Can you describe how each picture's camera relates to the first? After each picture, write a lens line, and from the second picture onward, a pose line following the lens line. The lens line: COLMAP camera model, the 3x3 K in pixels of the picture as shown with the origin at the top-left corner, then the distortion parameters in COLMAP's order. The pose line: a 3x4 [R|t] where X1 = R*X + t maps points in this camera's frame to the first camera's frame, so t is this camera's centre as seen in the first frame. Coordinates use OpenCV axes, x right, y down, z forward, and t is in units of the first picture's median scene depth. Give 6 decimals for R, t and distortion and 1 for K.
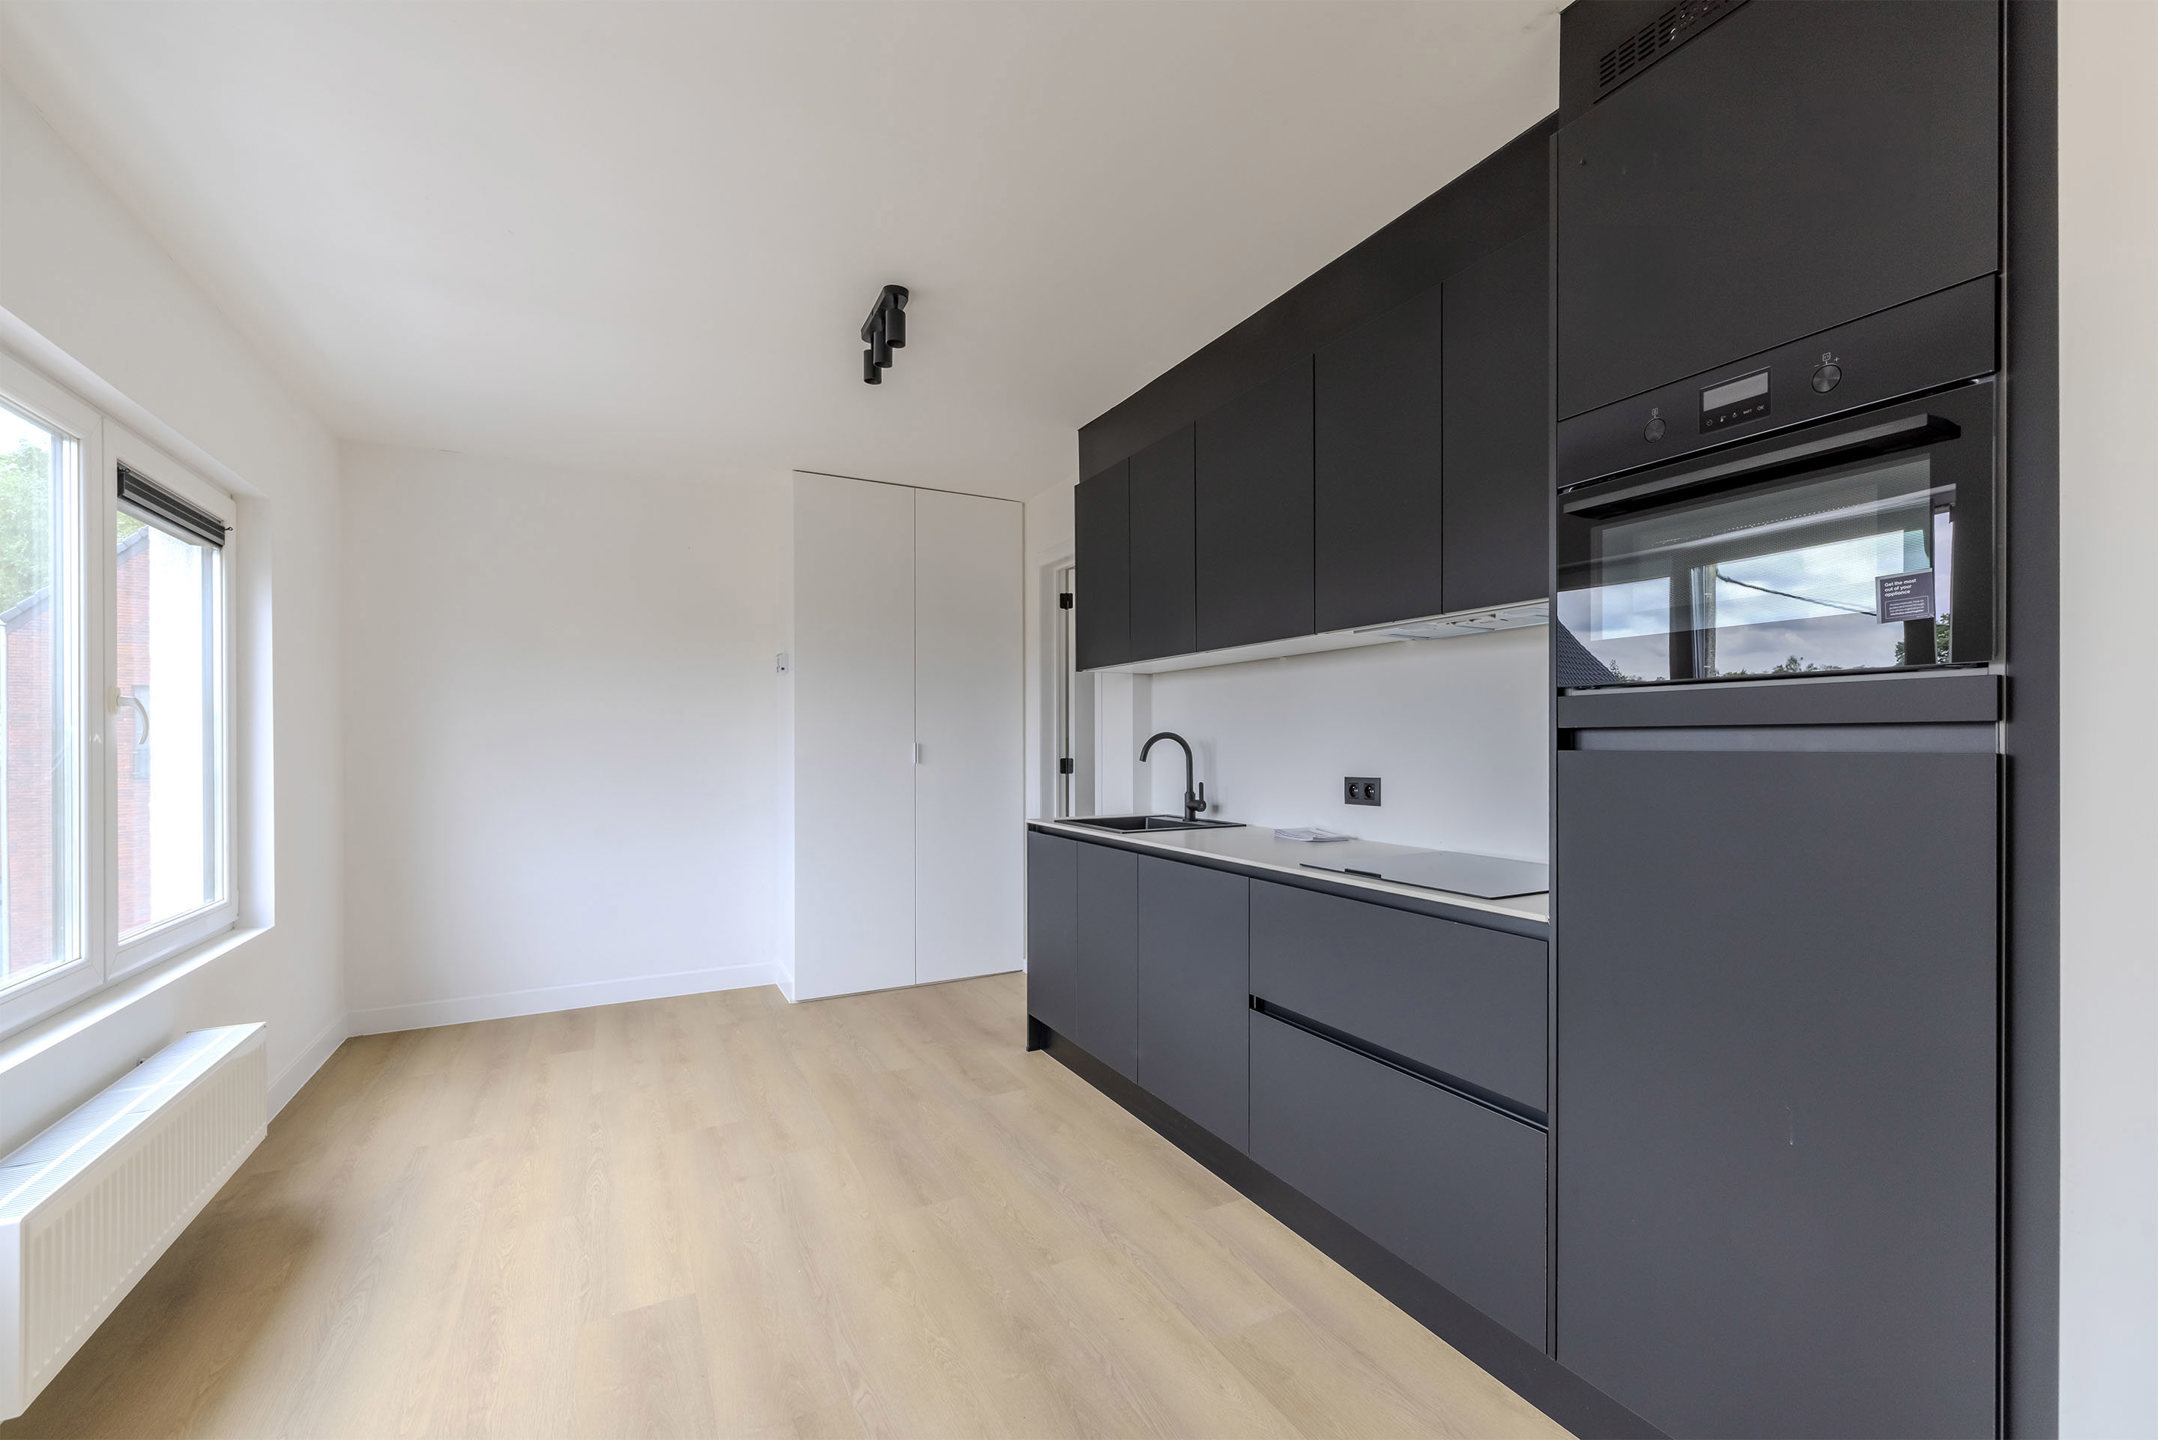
lens RADIAL K [[841.2, 0, 1089.9], [0, 841.2, 753.0], [0, 0, 1]] dist [0.000718, 0.000062]
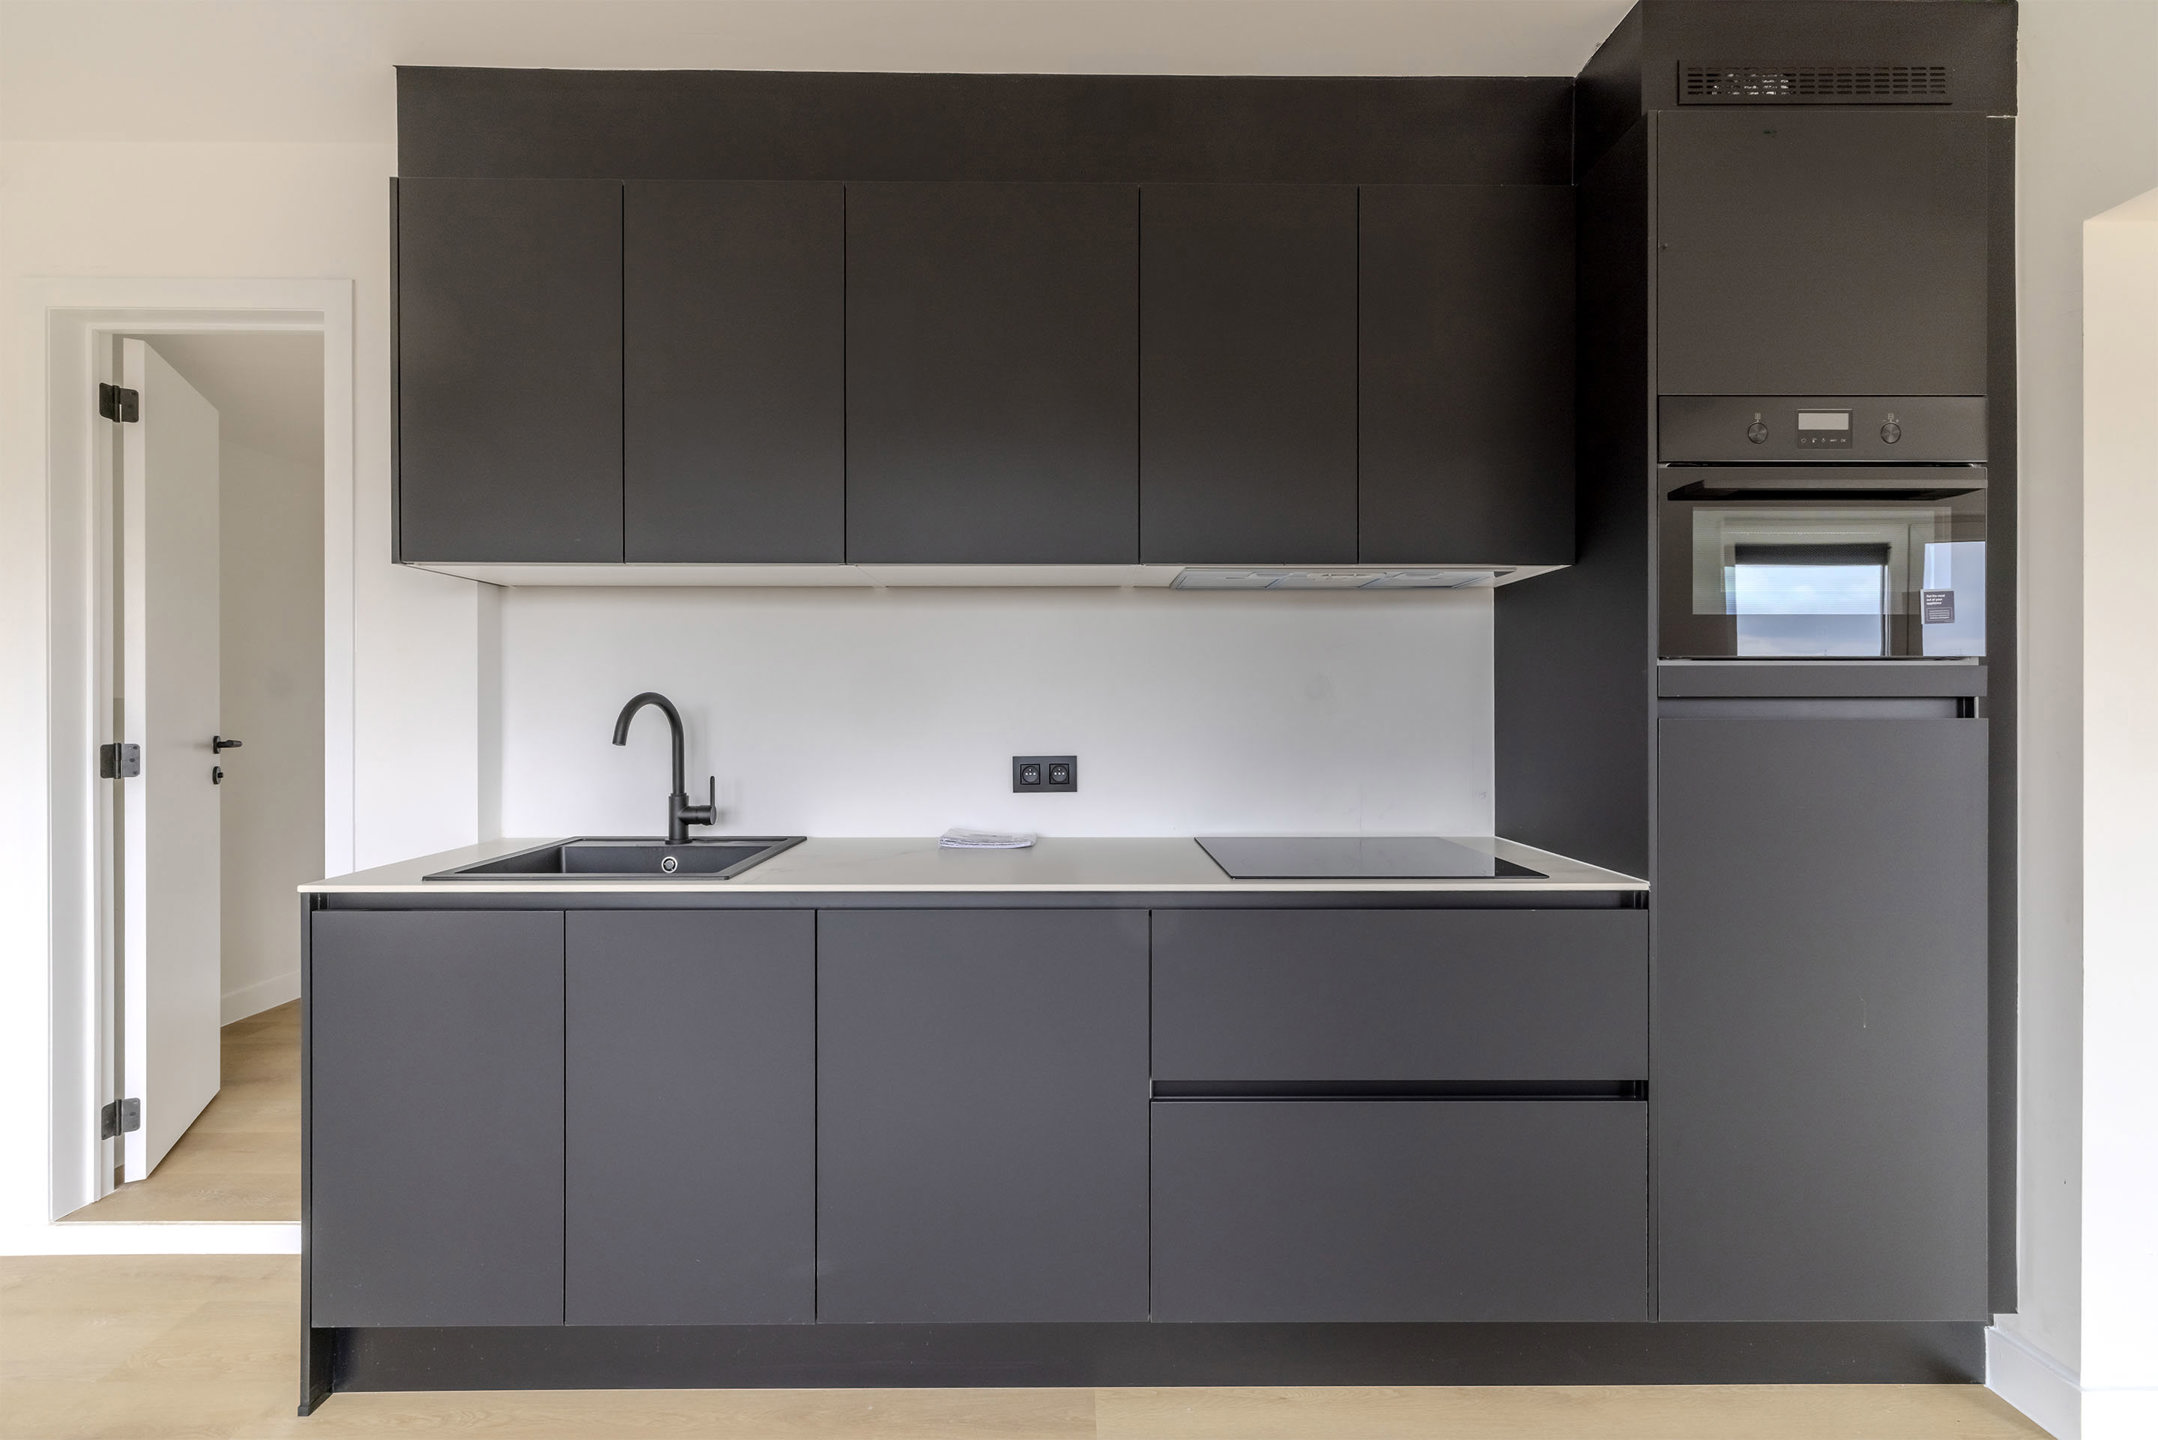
lens RADIAL K [[926.9, 0, 1079.0], [0, 926.9, 720.0], [0, 0, 1]] dist [-0.005117, -0.000022]
pose [[0.491367, -0.000949, 0.870952, -0.319709], [0.008093, 0.999961, -0.003476, -0.001139], [-0.870915, 0.008757, 0.491355, 0.446760]]
